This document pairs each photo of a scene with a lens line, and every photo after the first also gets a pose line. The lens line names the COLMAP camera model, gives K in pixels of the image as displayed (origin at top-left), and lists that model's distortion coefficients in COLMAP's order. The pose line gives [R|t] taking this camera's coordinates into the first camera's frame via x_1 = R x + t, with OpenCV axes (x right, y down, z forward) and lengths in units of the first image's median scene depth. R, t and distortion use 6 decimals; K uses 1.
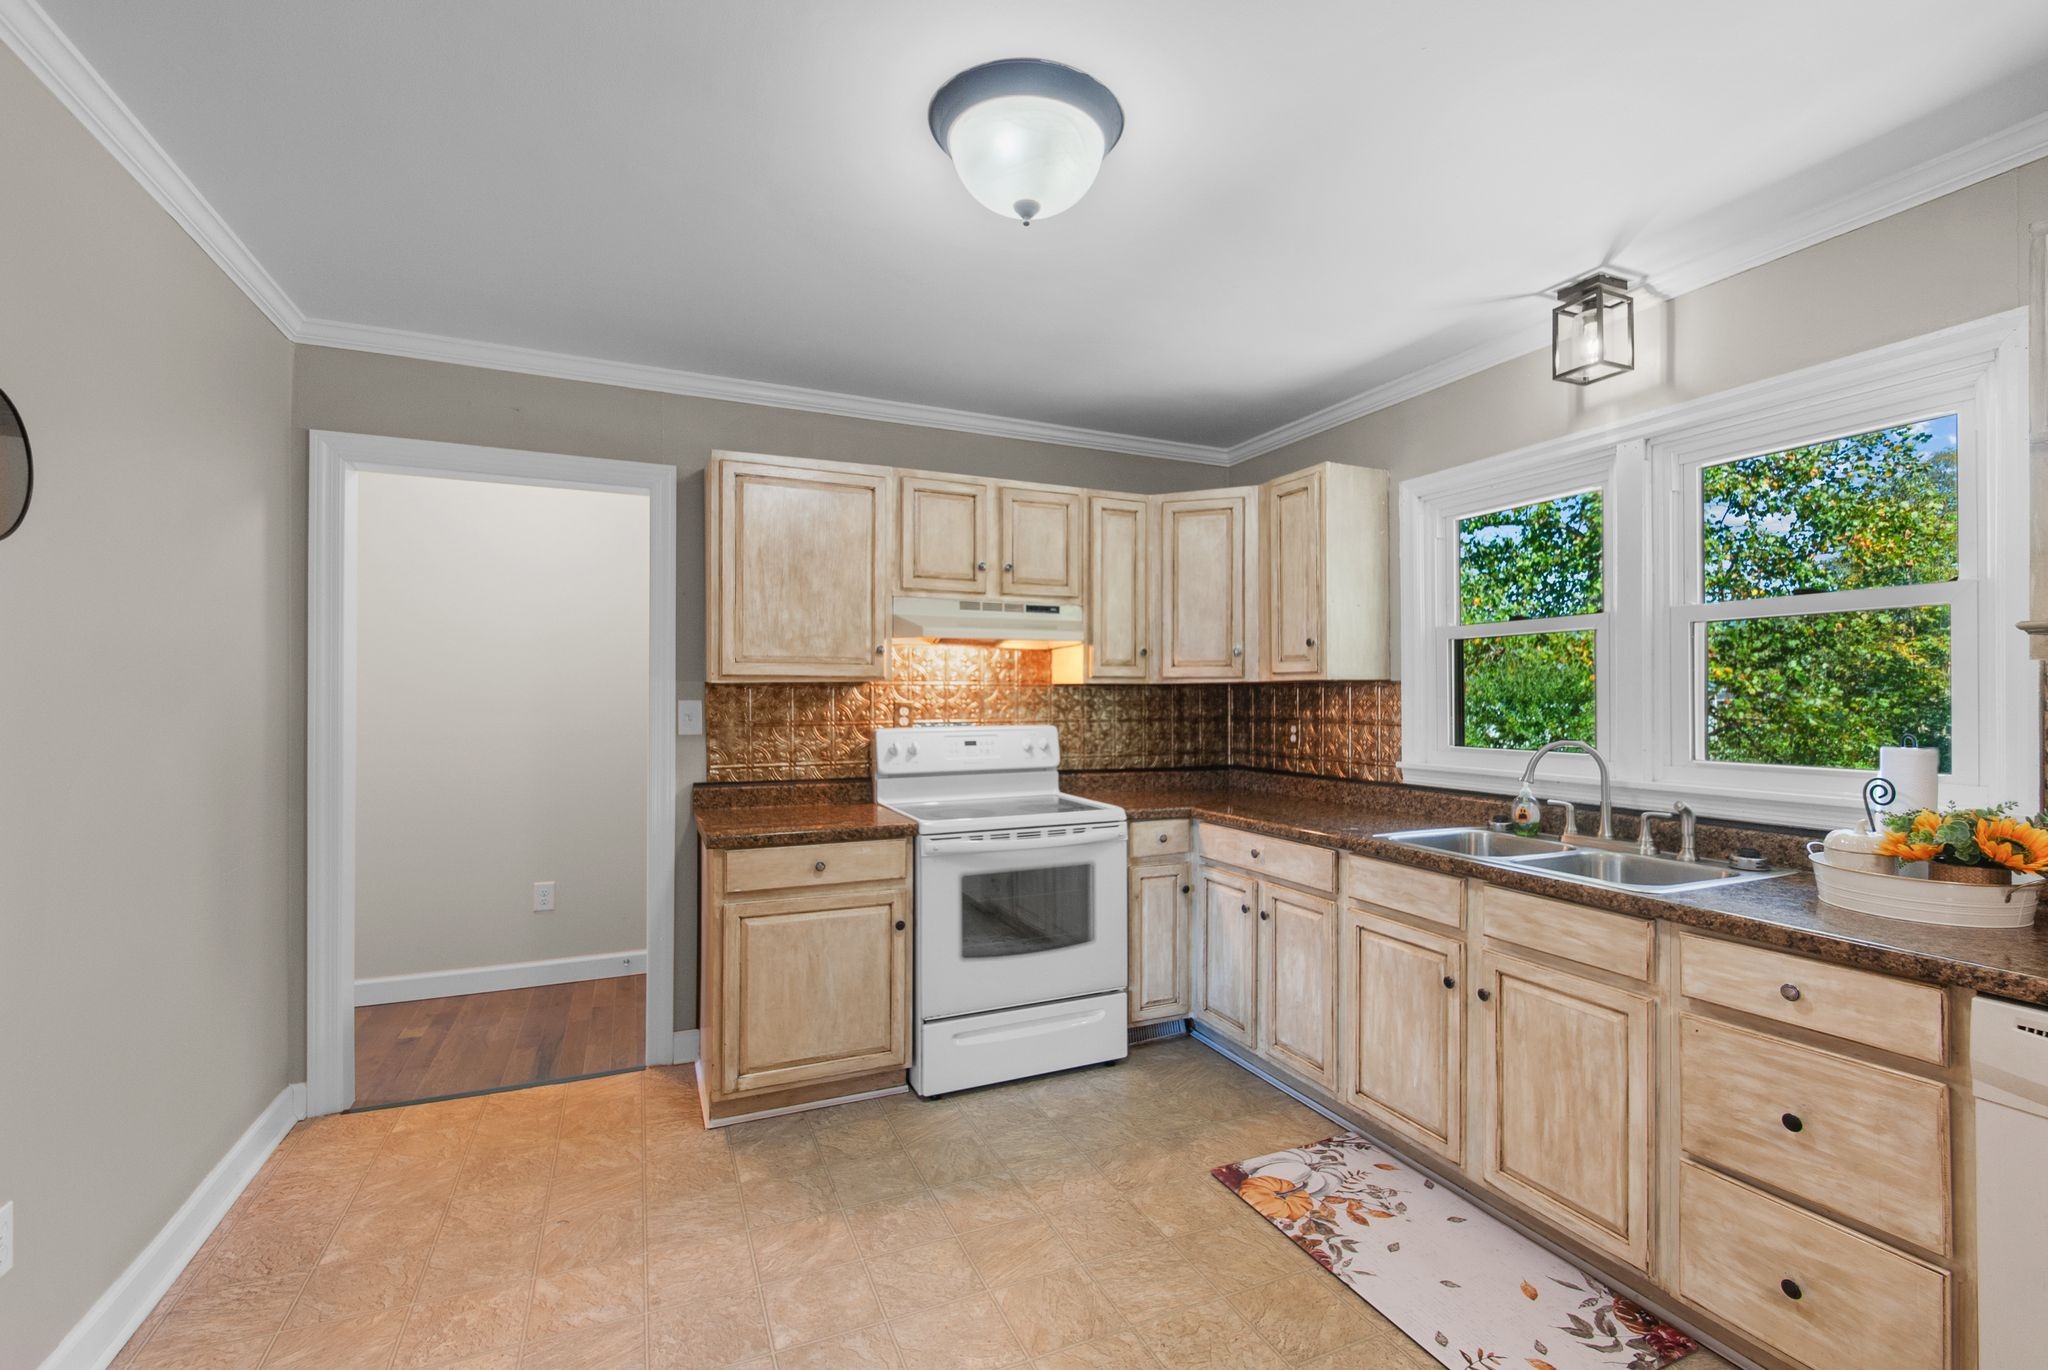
lens RADIAL K [[910.9, 0, 1049.9], [0, 910.9, 695.6], [0, 0, 1]] dist [0.004535, -0.003907]
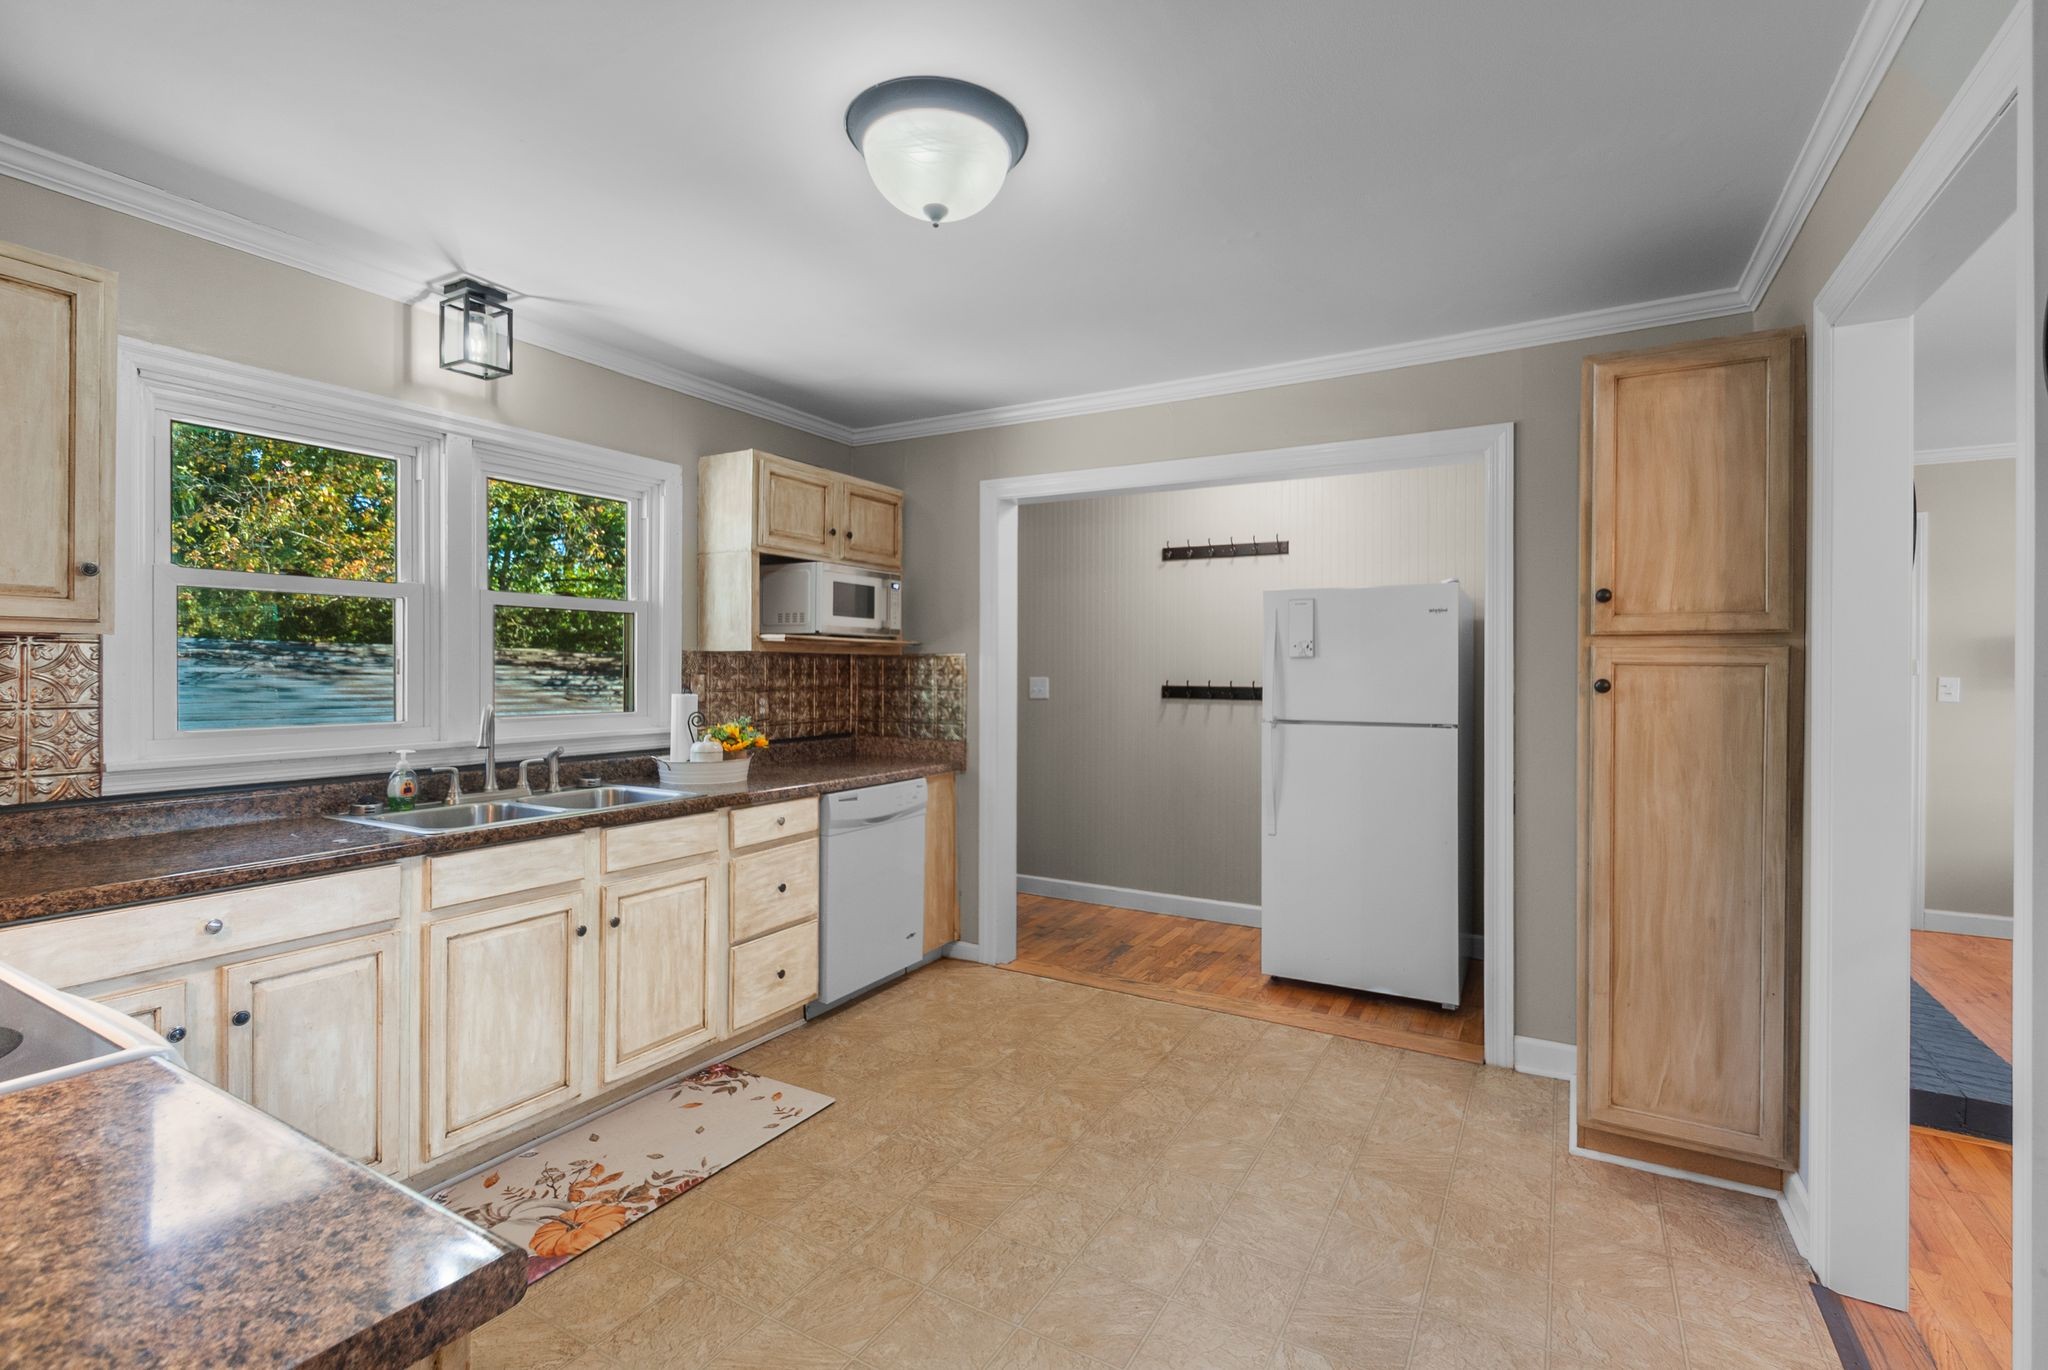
lens RADIAL K [[910.9, 0, 1036.9], [0, 910.9, 682.0], [0, 0, 1]] dist [0.004535, -0.003907]
pose [[-0.581584, -0.017631, 0.813295, -0.584570], [-0.007571, 0.999839, 0.016260, -0.001735], [-0.813451, 0.003299, -0.581624, 0.926560]]
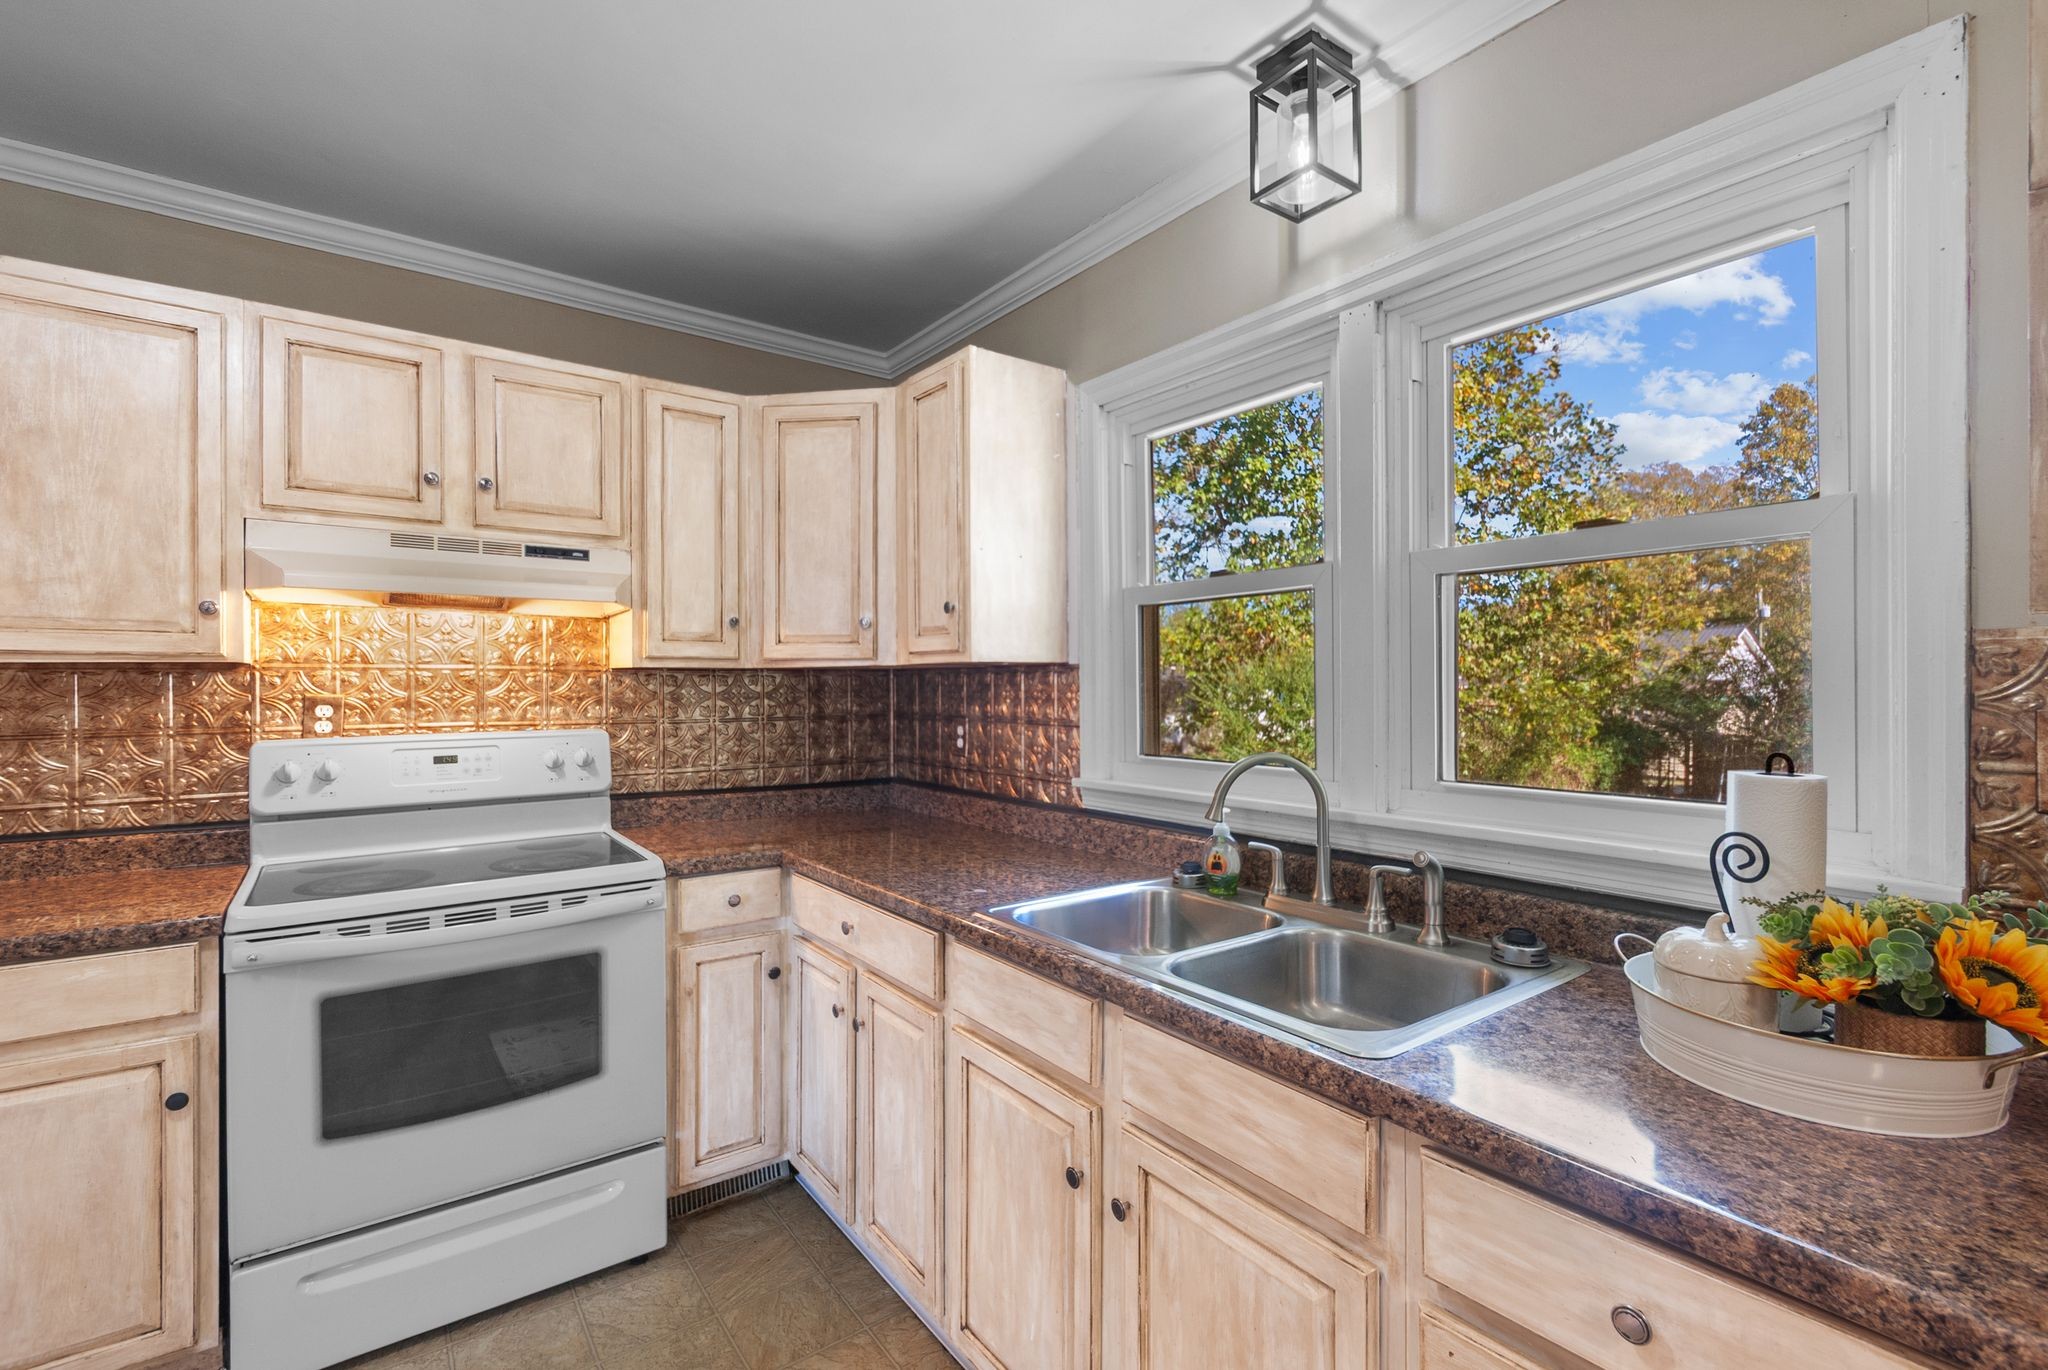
lens RADIAL K [[910.9, 0, 1064.3], [0, 910.9, 684.9], [0, 0, 1]] dist [0.004535, -0.003907]
pose [[0.974209, -0.001966, 0.225641, 0.235266], [0.001737, 0.999998, 0.001210, -0.000820], [-0.225643, -0.000787, 0.974210, 0.338298]]
